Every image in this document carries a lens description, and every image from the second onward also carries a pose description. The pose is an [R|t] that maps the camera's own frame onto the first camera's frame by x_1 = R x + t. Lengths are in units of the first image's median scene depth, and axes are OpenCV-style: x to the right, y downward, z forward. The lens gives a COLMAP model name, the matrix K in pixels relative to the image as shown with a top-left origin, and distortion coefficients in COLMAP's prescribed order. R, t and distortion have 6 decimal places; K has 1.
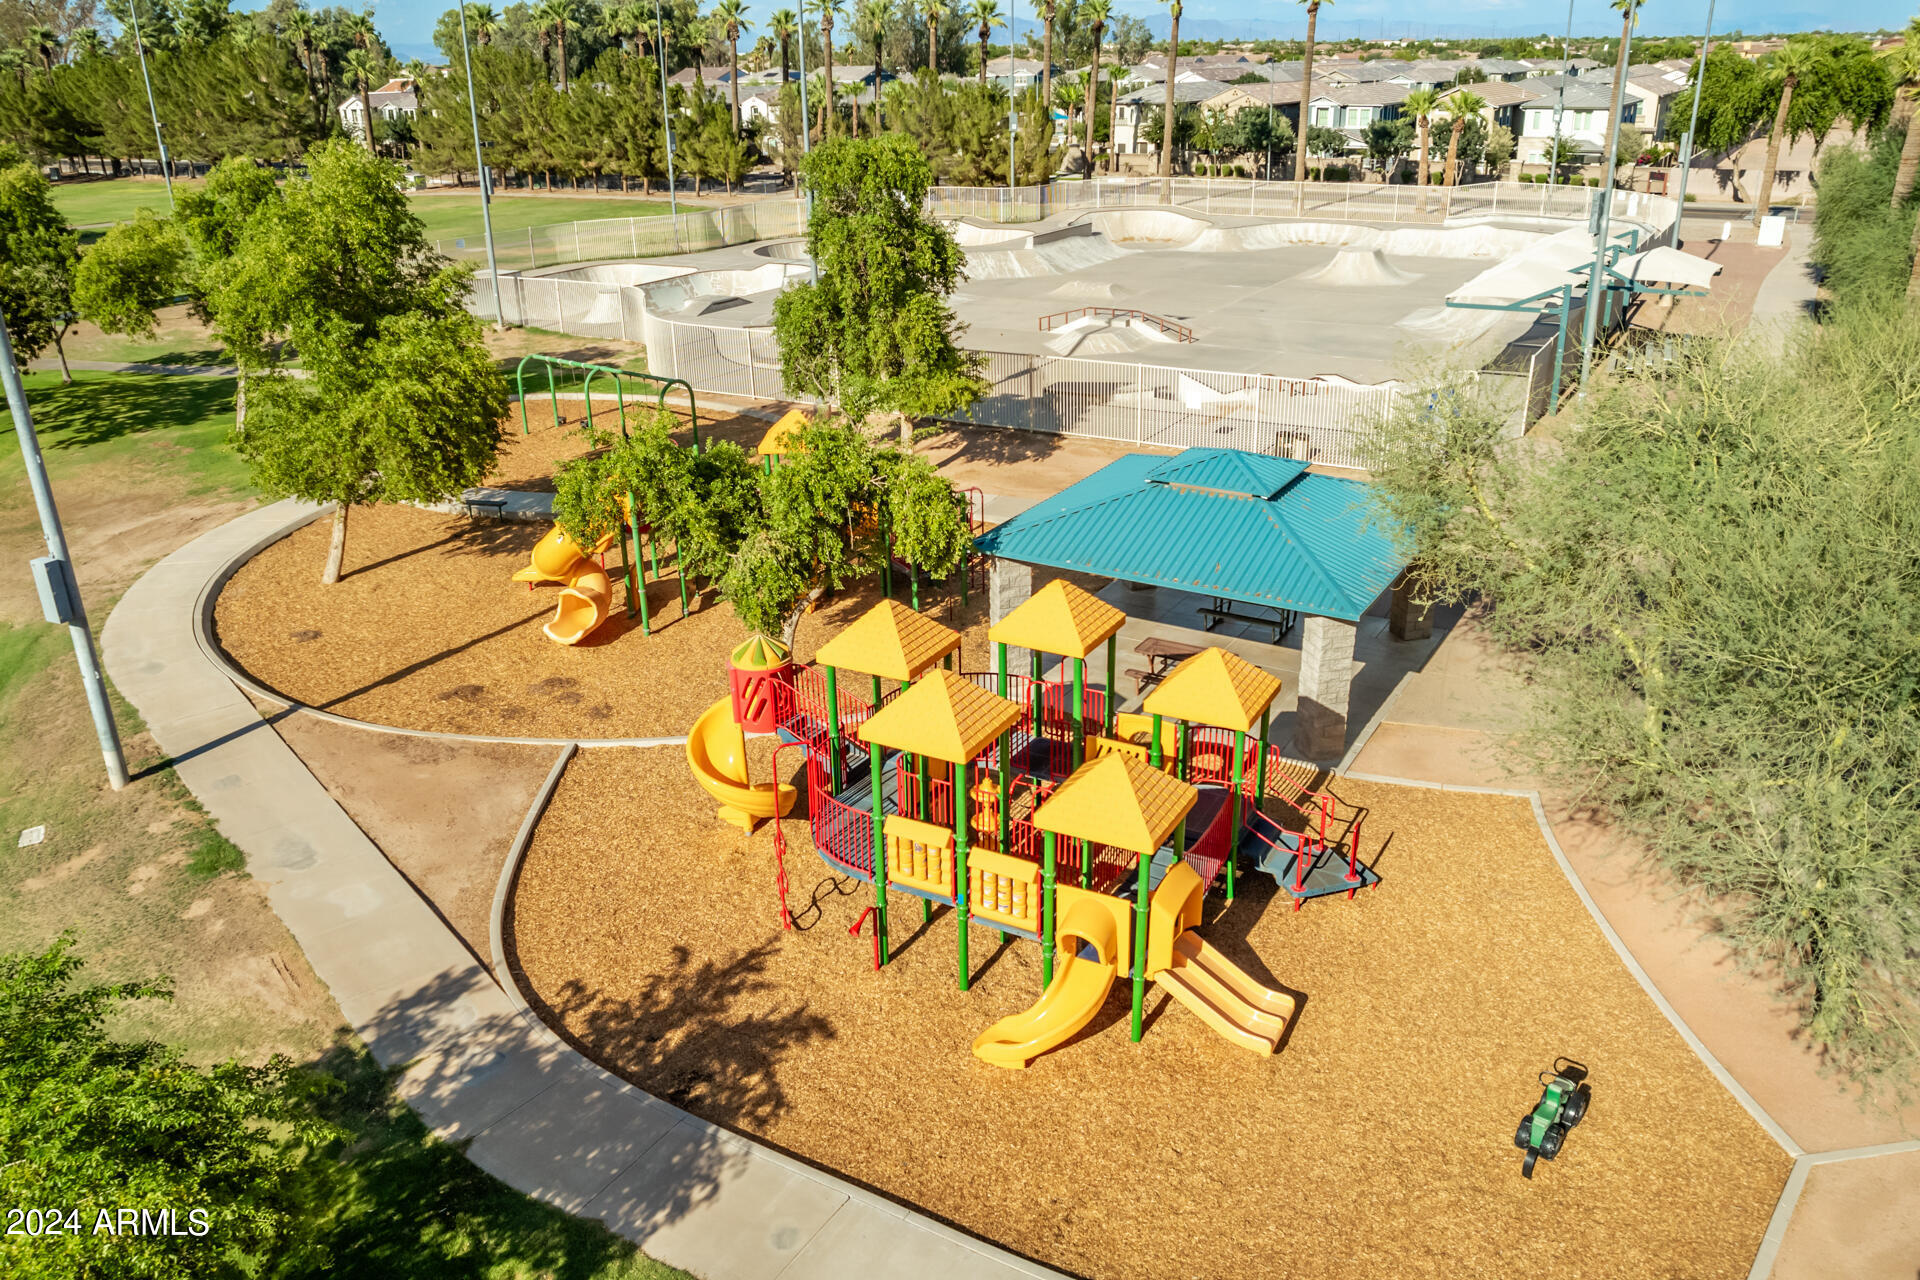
lens RADIAL K [[1458.5, 0, 957.2], [0, 1458.5, 616.6], [0, 0, 1]] dist [-0.061539, 0.036406]
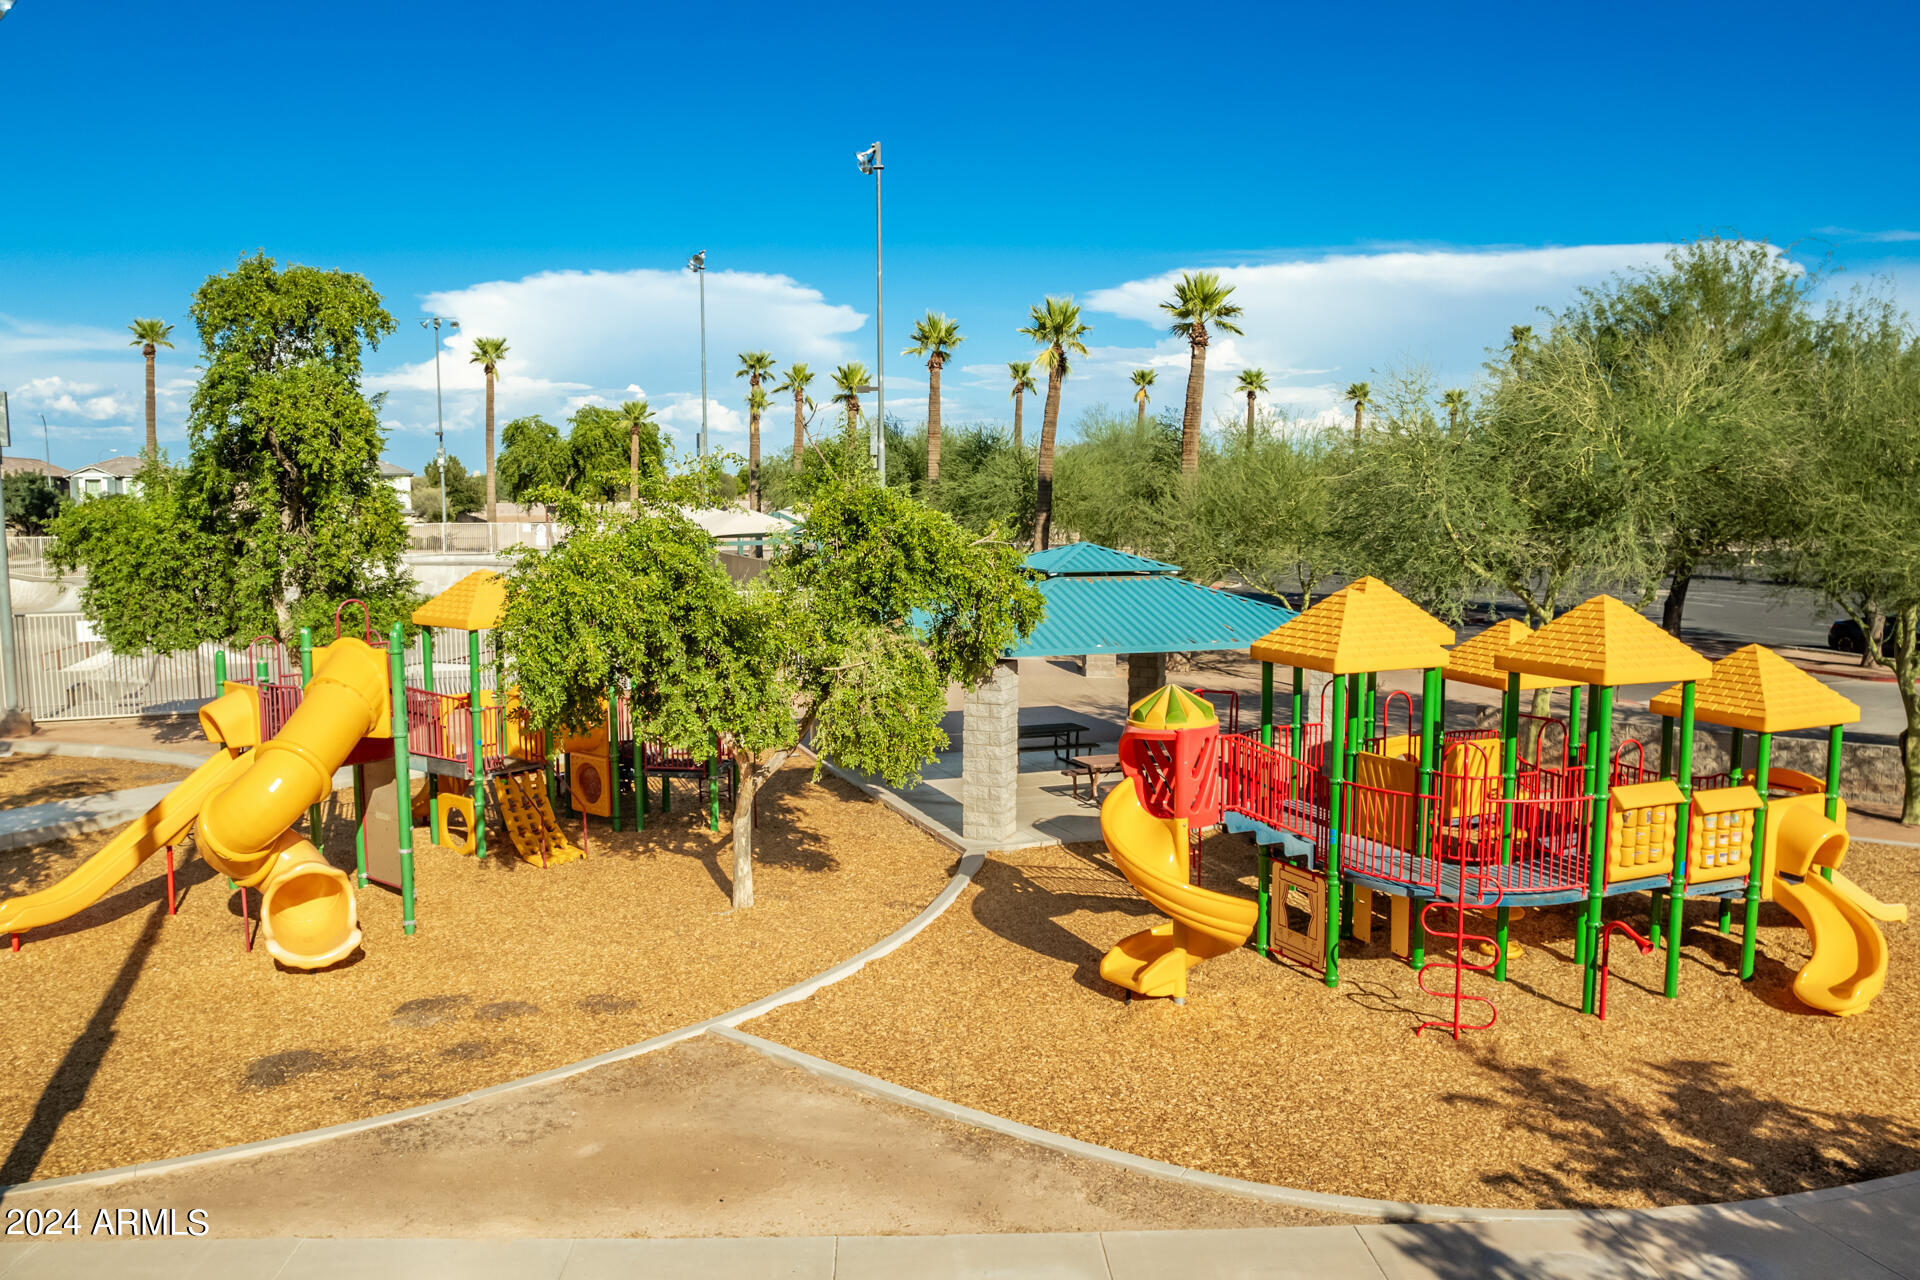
lens RADIAL K [[1458.5, 0, 957.2], [0, 1458.5, 616.6], [0, 0, 1]] dist [-0.061539, 0.036406]
pose [[0.581495, -0.048306, 0.812115, -0.704535], [0.292174, 0.944039, -0.153051, 0.058987], [-0.759275, 0.326277, 0.563067, 0.643558]]
